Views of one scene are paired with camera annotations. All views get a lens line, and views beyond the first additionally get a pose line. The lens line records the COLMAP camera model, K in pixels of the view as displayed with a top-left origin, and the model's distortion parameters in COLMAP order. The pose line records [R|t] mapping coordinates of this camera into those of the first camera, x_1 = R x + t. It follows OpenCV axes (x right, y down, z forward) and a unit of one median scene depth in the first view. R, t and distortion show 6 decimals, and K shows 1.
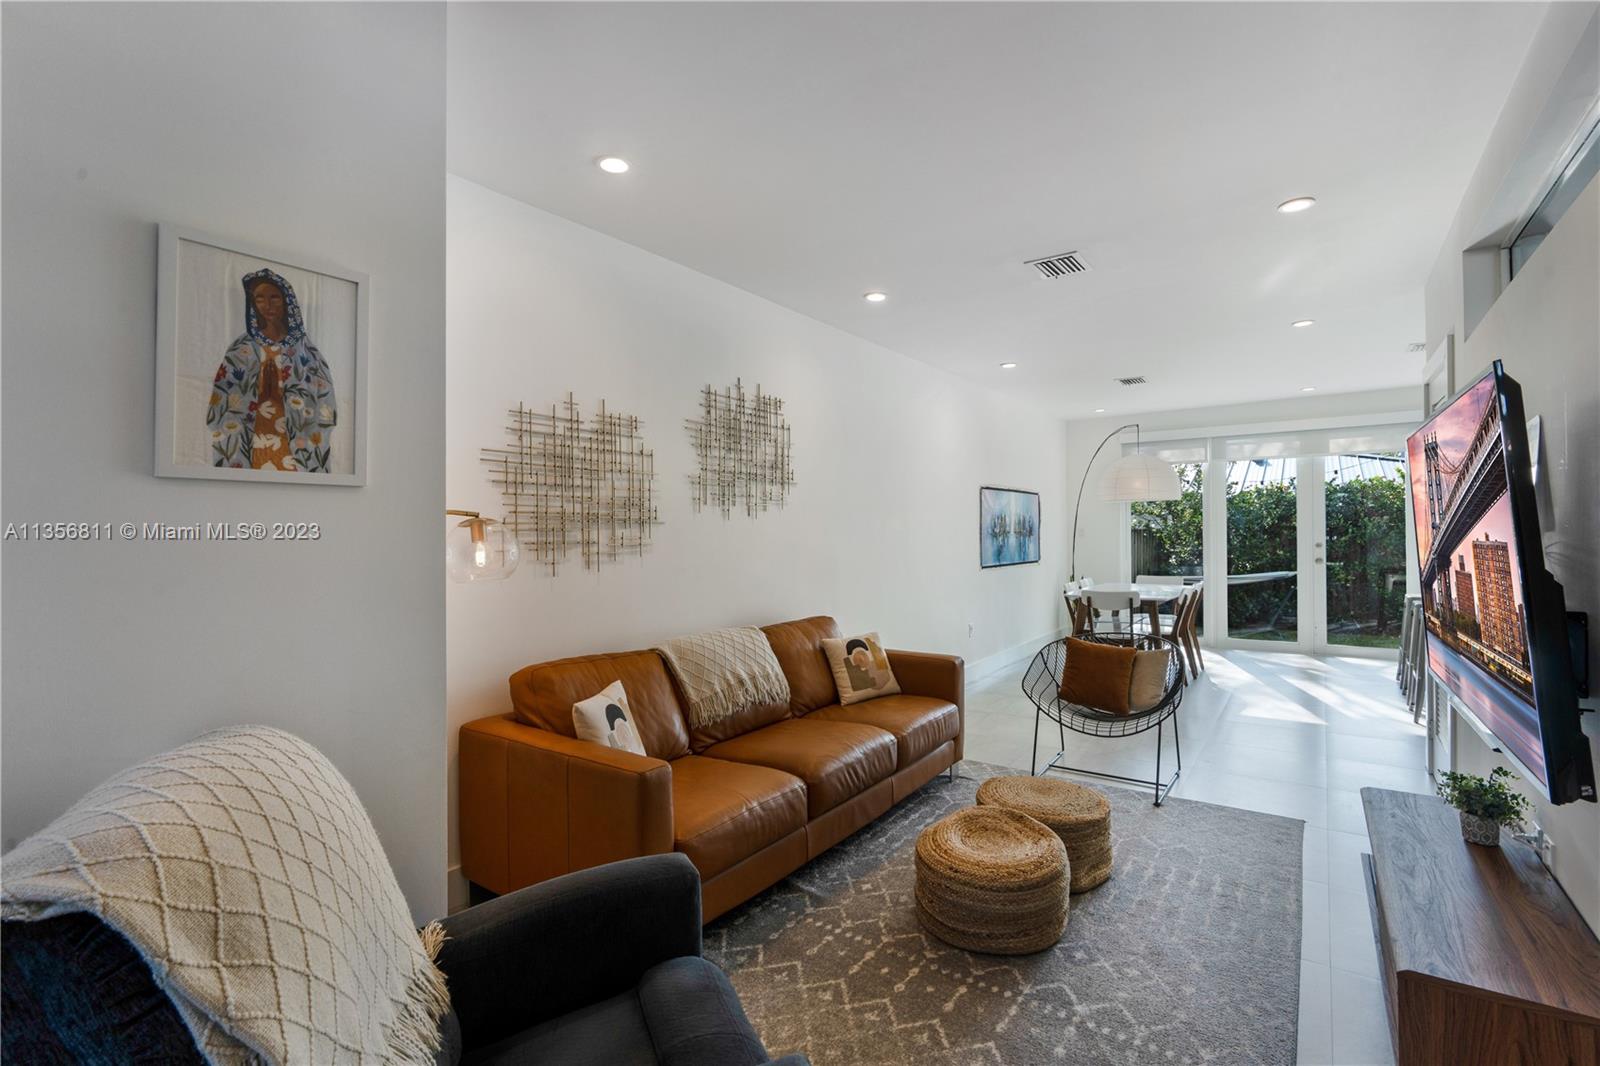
lens RADIAL K [[728.3, 0, 813.5], [0, 728.3, 530.7], [0, 0, 1]] dist [-0.014875, 0.008816]
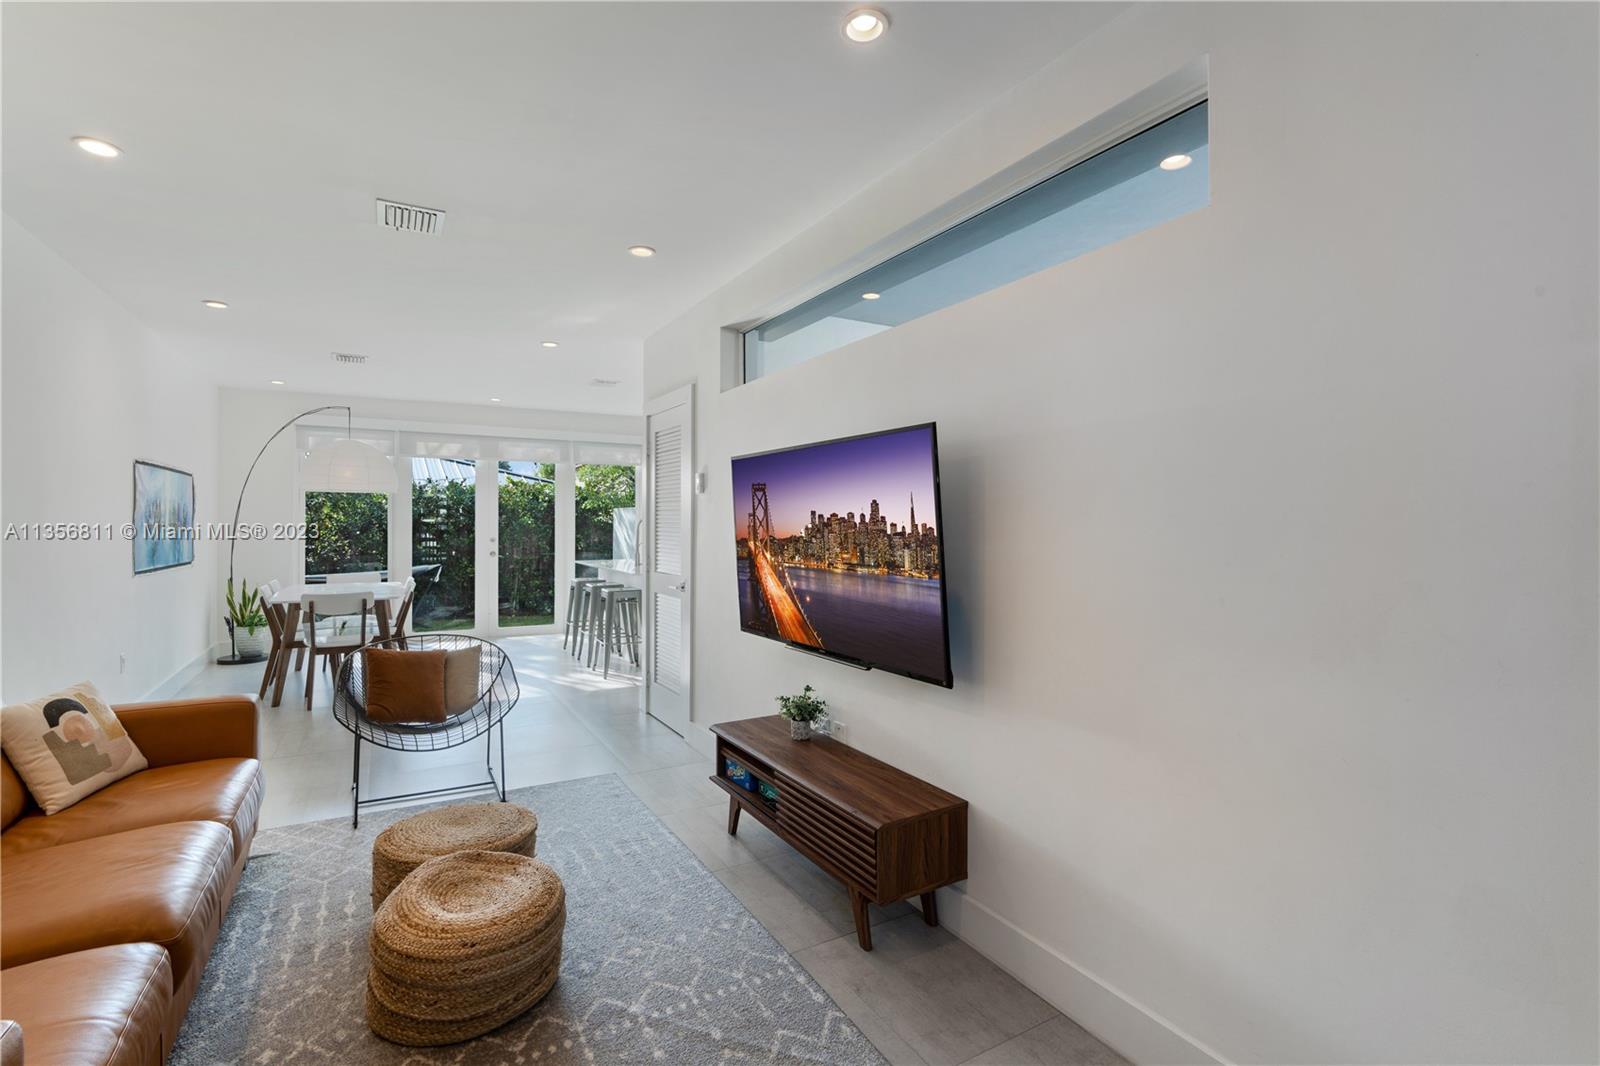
lens RADIAL K [[728.3, 0, 791.3], [0, 728.3, 525.8], [0, 0, 1]] dist [-0.014875, 0.008816]
pose [[0.428367, 0.011816, 0.903528, -0.229227], [-0.011304, 0.999906, -0.007717, 0.003993], [-0.903534, -0.006907, 0.428460, 0.202696]]
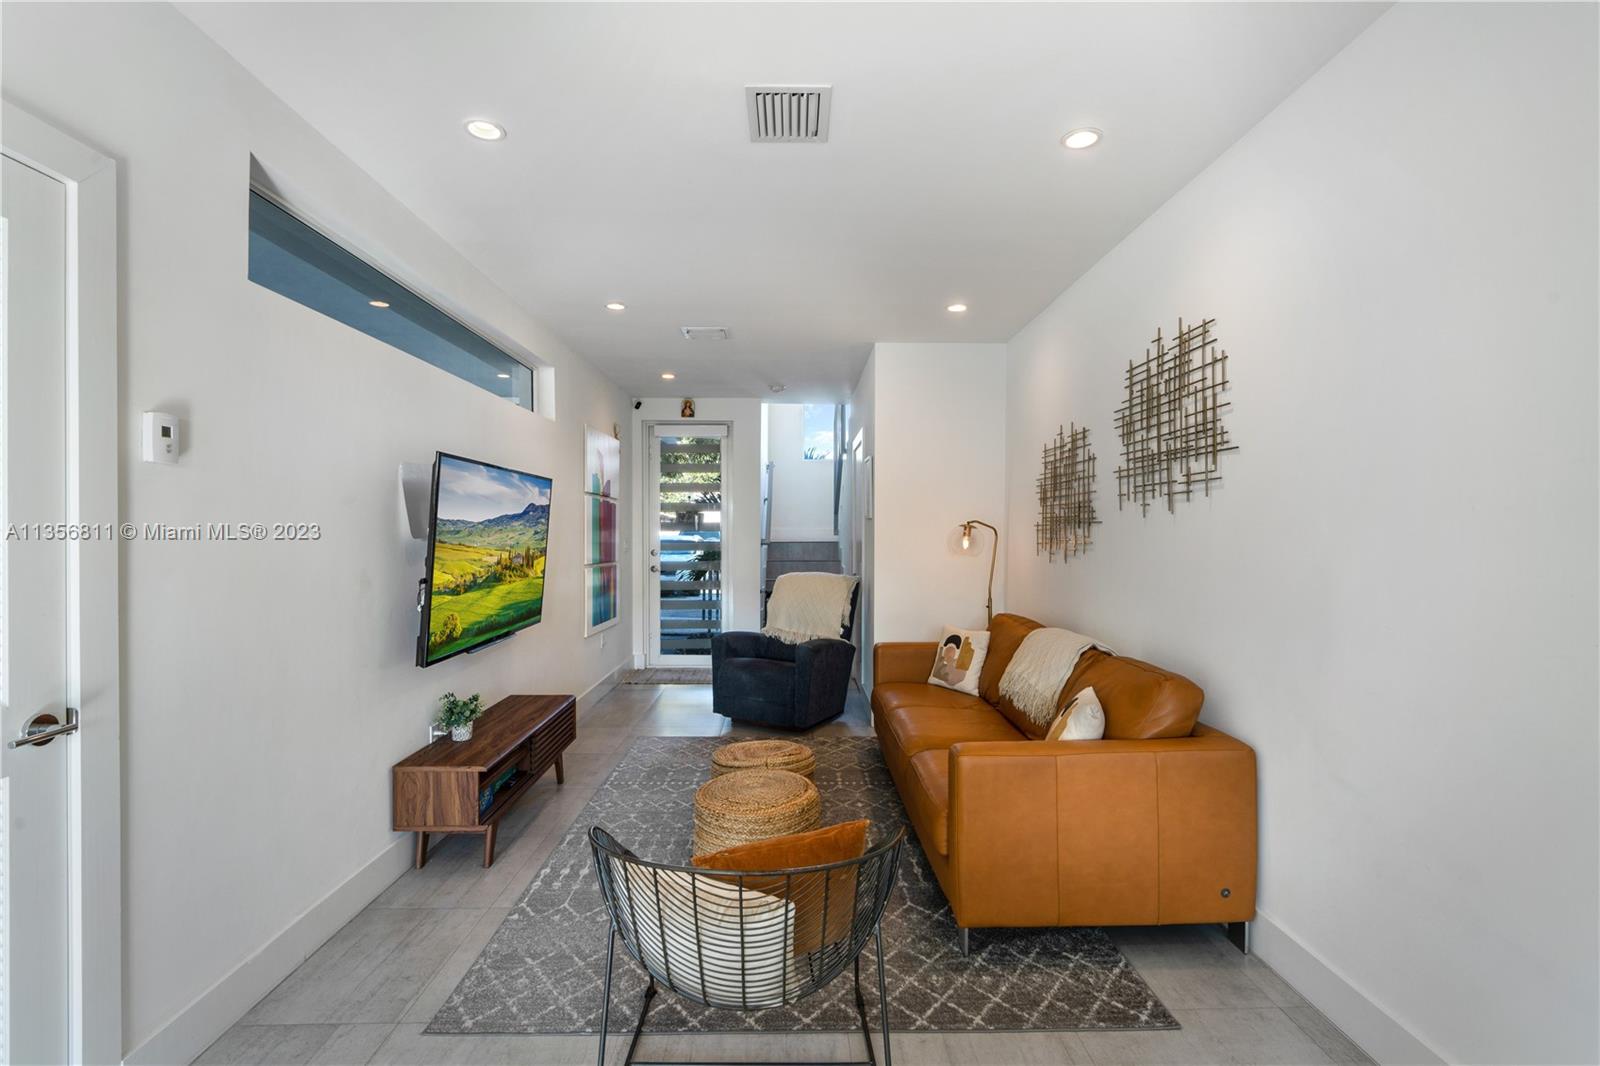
lens RADIAL K [[728.3, 0, 806.4], [0, 728.3, 541.8], [0, 0, 1]] dist [-0.014875, 0.008816]
pose [[-0.805293, 0.019747, -0.592548, 0.642247], [0.013565, 0.999797, 0.014883, -0.004735], [0.592721, 0.003948, -0.805398, 1.393583]]
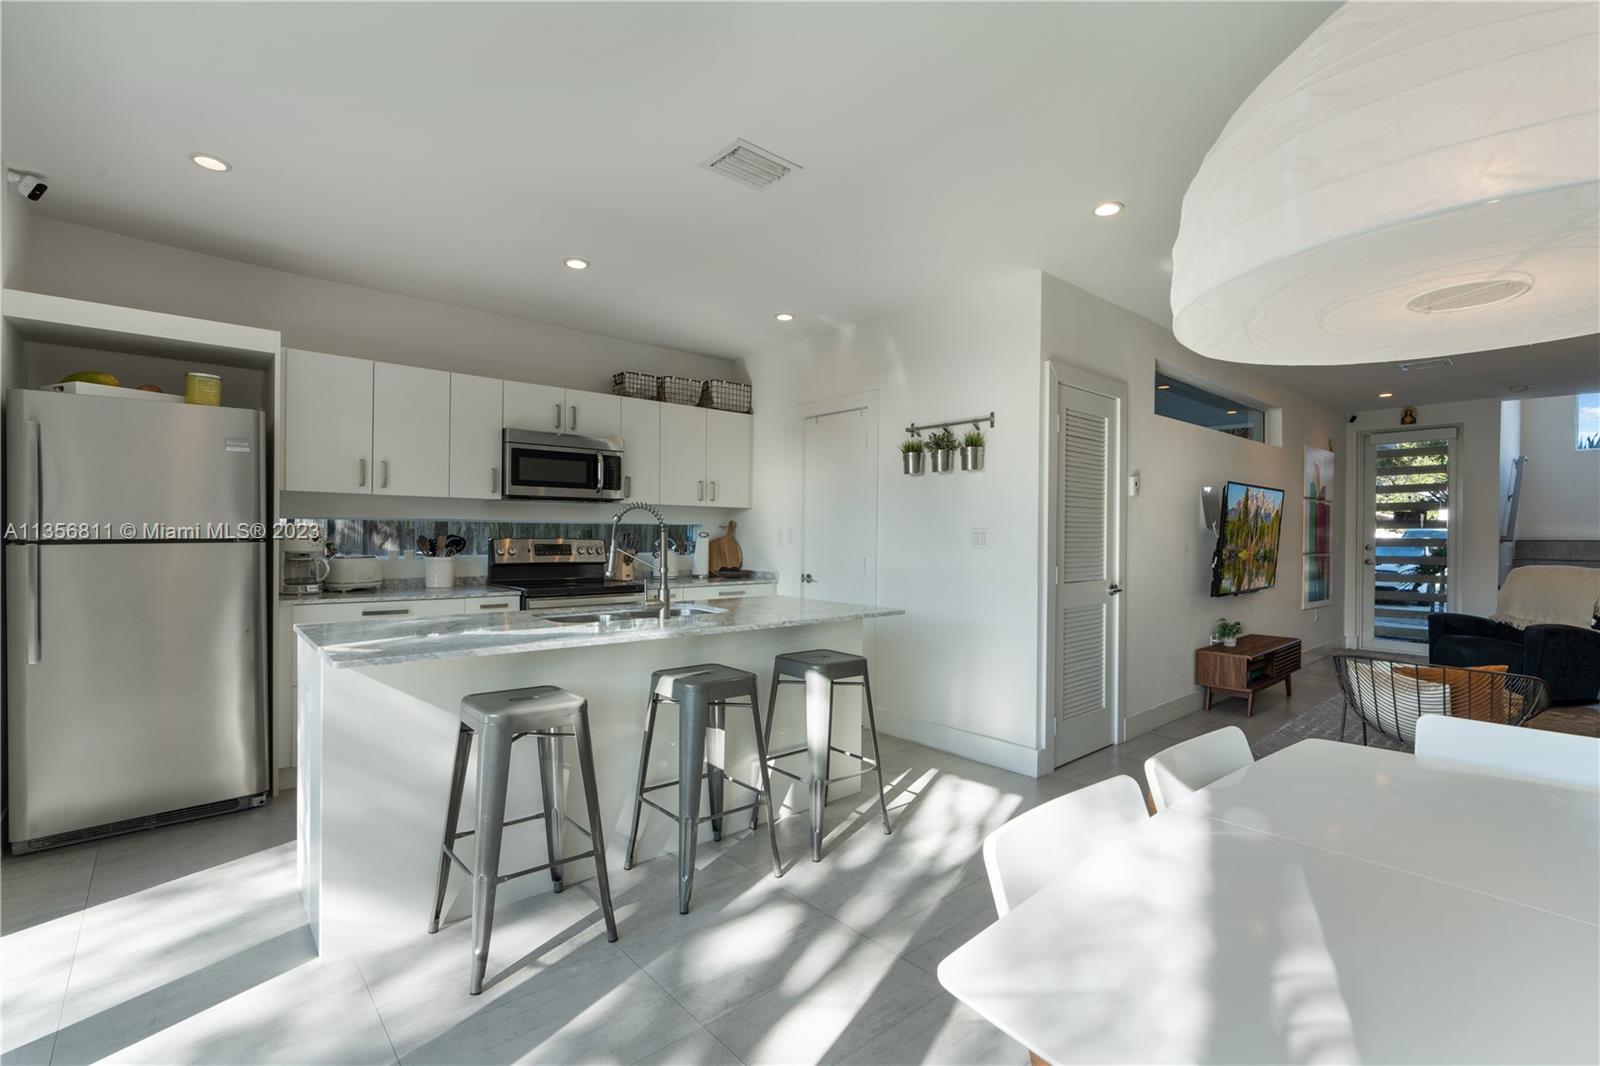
lens RADIAL K [[728.3, 0, 804.6], [0, 728.3, 538.8], [0, 0, 1]] dist [-0.014875, 0.008816]
pose [[-0.973197, 0.006837, 0.229871, 0.942498], [0.006187, 0.999975, -0.003551, 0.016806], [-0.229889, -0.002033, -0.973215, 2.040197]]
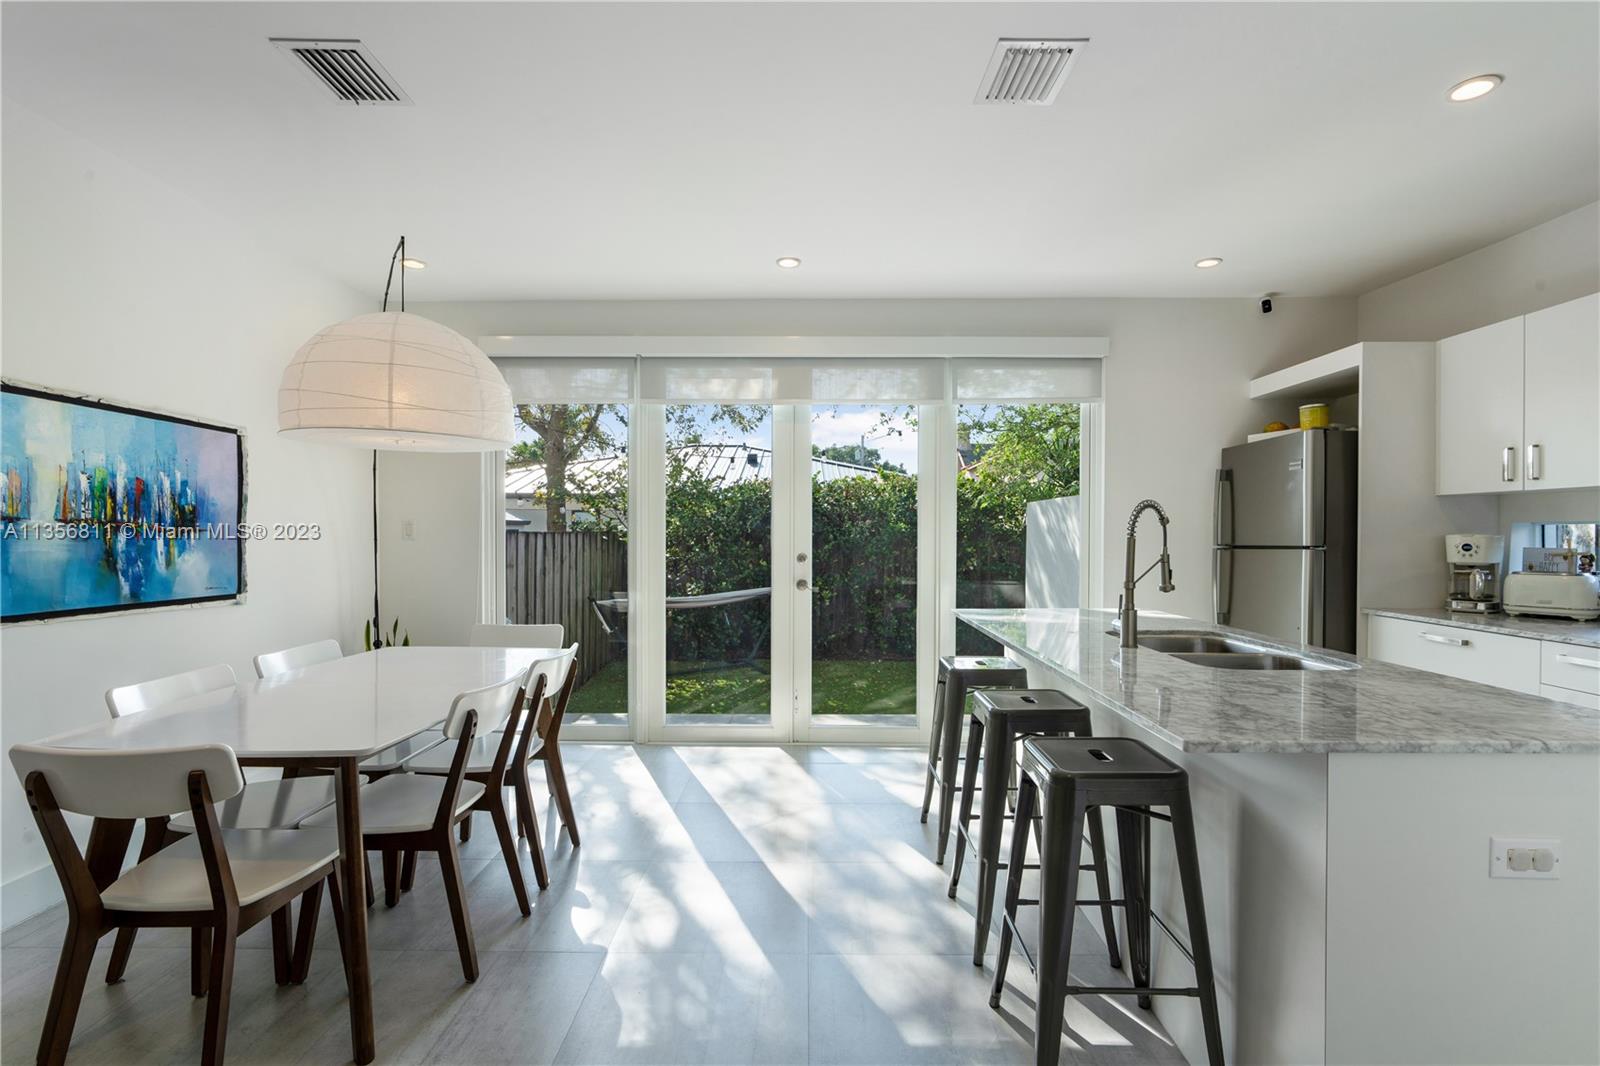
lens RADIAL K [[728.3, 0, 806.2], [0, 728.3, 540.5], [0, 0, 1]] dist [-0.014875, 0.008816]
pose [[0.815880, 0.013636, 0.578060, 0.698342], [-0.016719, 0.999860, 0.000012, 0.013098], [-0.577980, -0.009675, 0.815994, 1.005296]]
